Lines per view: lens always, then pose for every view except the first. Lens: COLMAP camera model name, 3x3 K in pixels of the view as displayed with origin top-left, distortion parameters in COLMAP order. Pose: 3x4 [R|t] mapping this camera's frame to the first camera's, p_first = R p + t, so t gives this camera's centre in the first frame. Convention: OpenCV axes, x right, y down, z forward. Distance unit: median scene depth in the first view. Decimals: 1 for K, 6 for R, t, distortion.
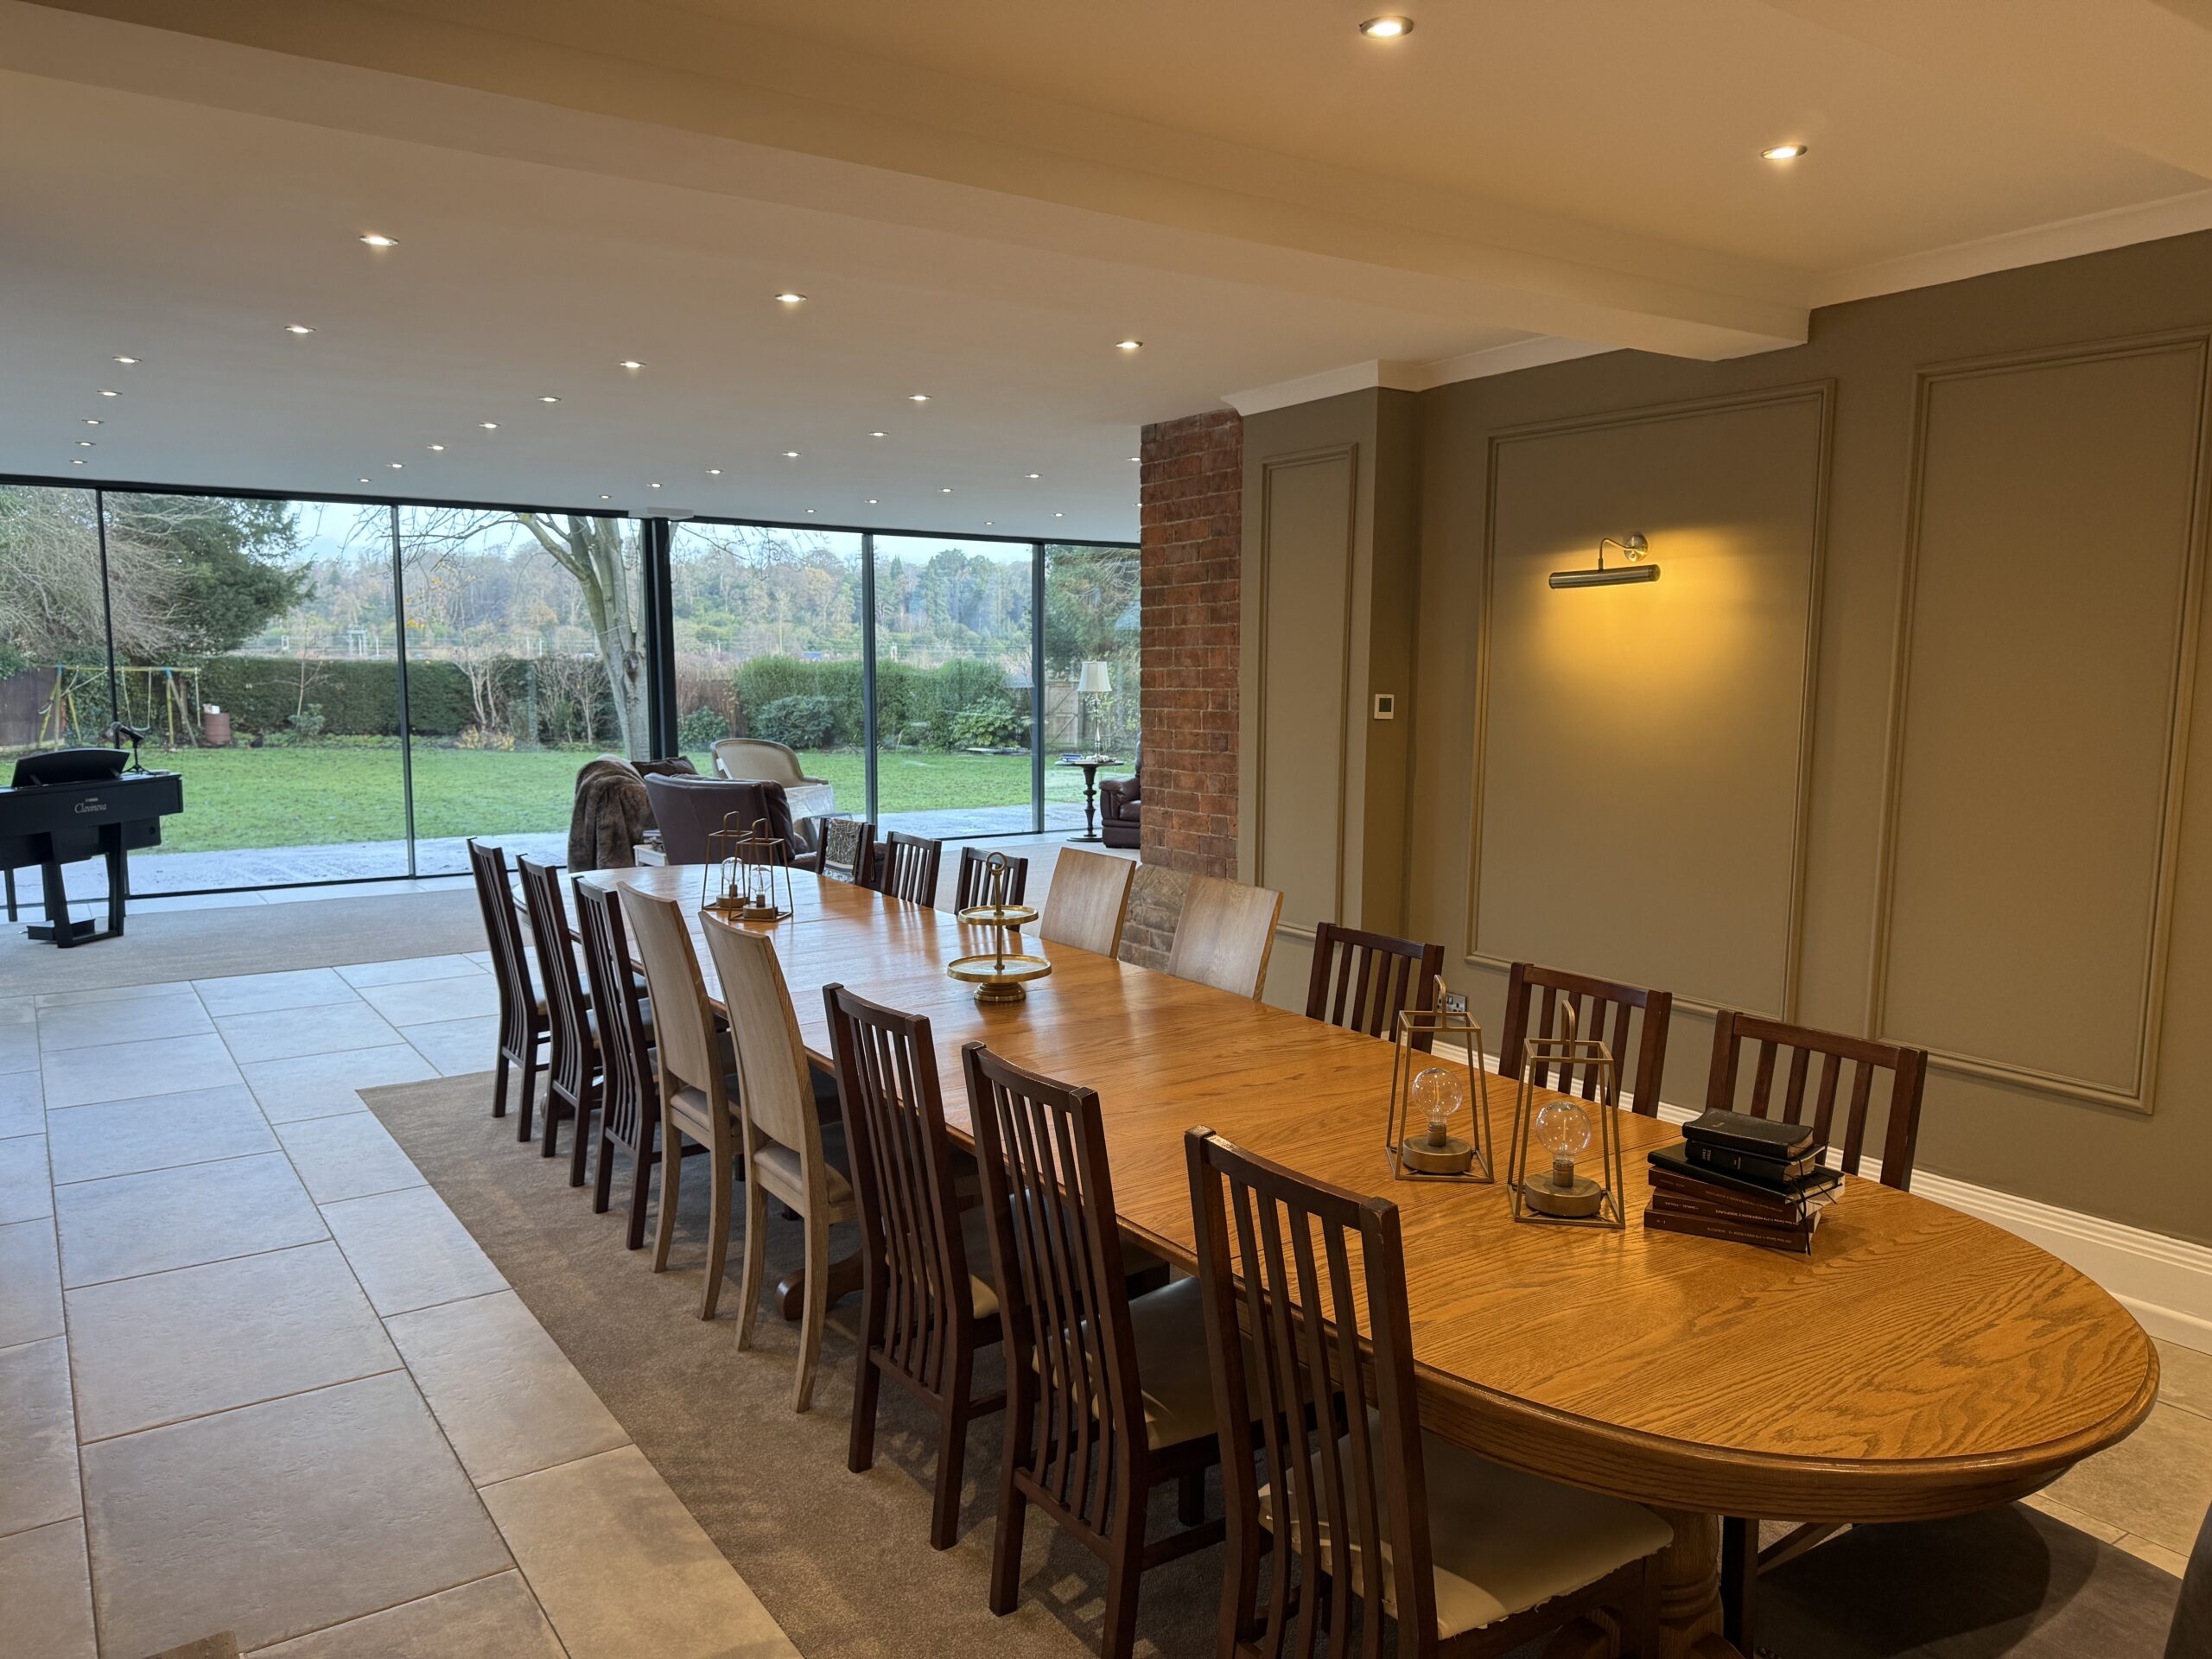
lens RADIAL K [[1534.6, 0, 1108.2], [0, 1534.6, 867.4], [0, 0, 1]] dist [0.001063, -0.001083]
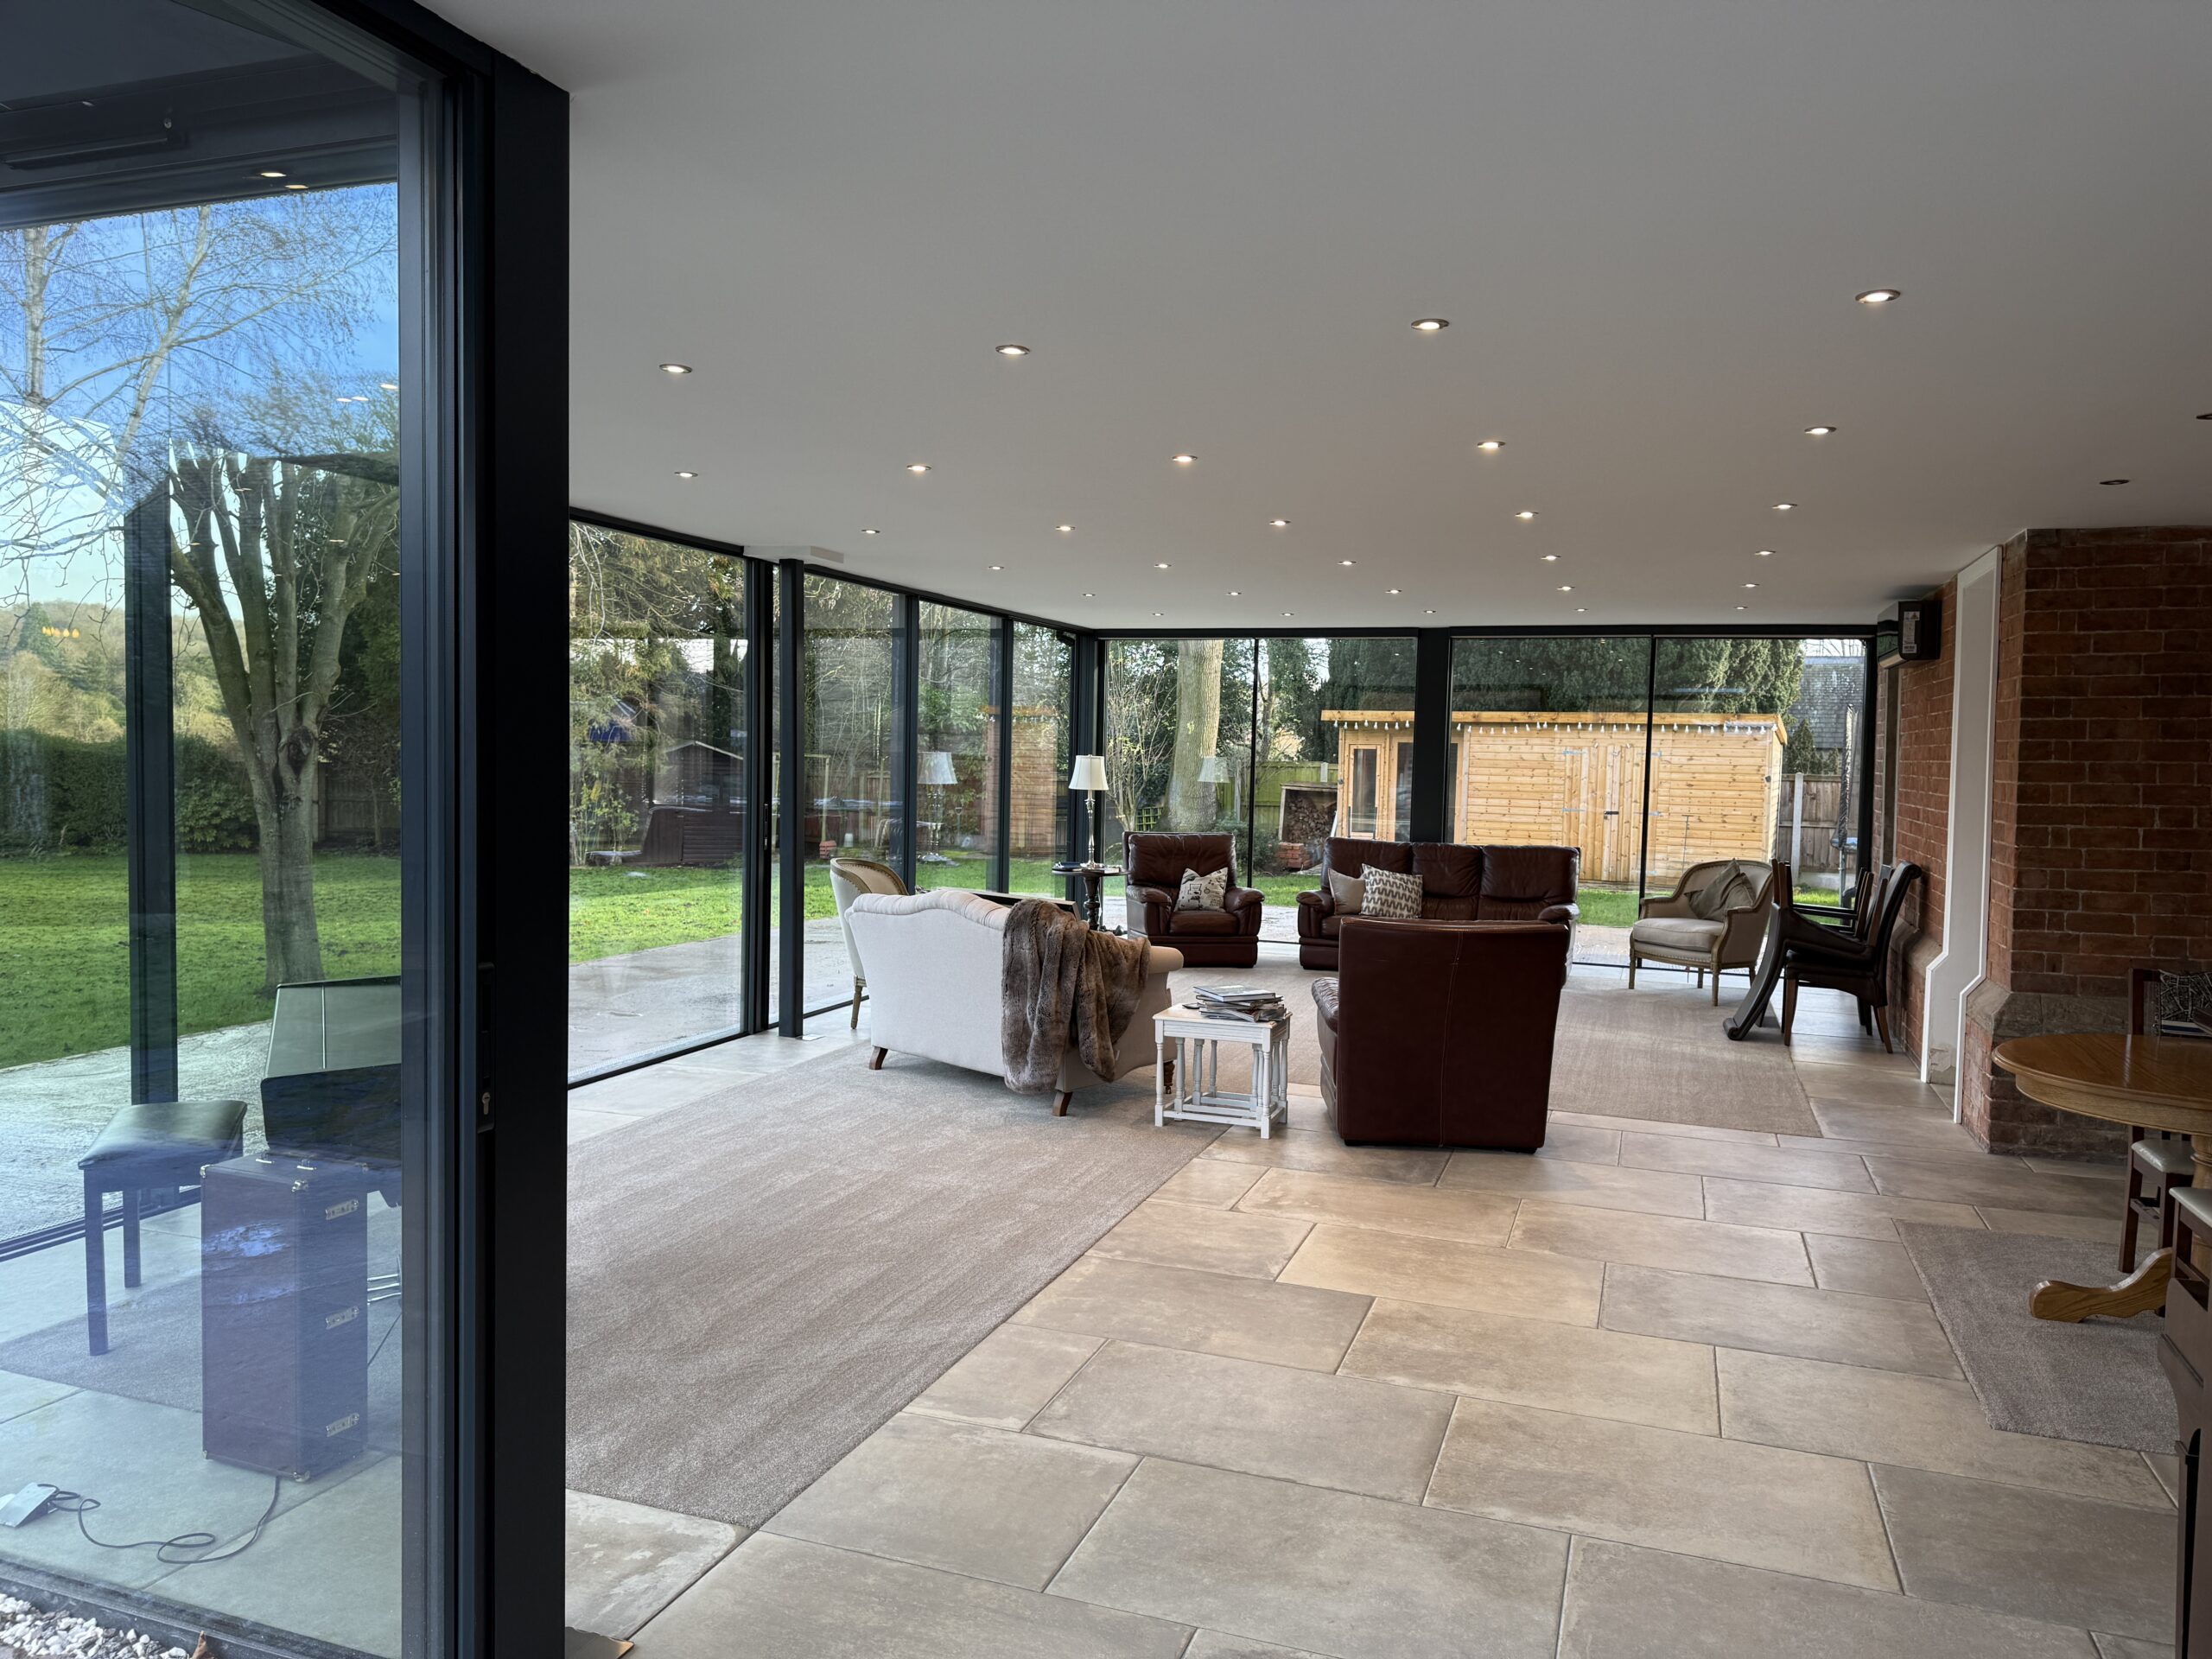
lens RADIAL K [[1571.3, 0, 1106.0], [0, 1571.3, 829.5], [0, 0, 1]] dist [-0.005607, -0.008657]
pose [[0.820351, -0.018239, 0.571569, -1.013509], [0.061251, 0.996544, -0.056112, -0.084534], [-0.568570, 0.081041, 0.818633, 0.554872]]
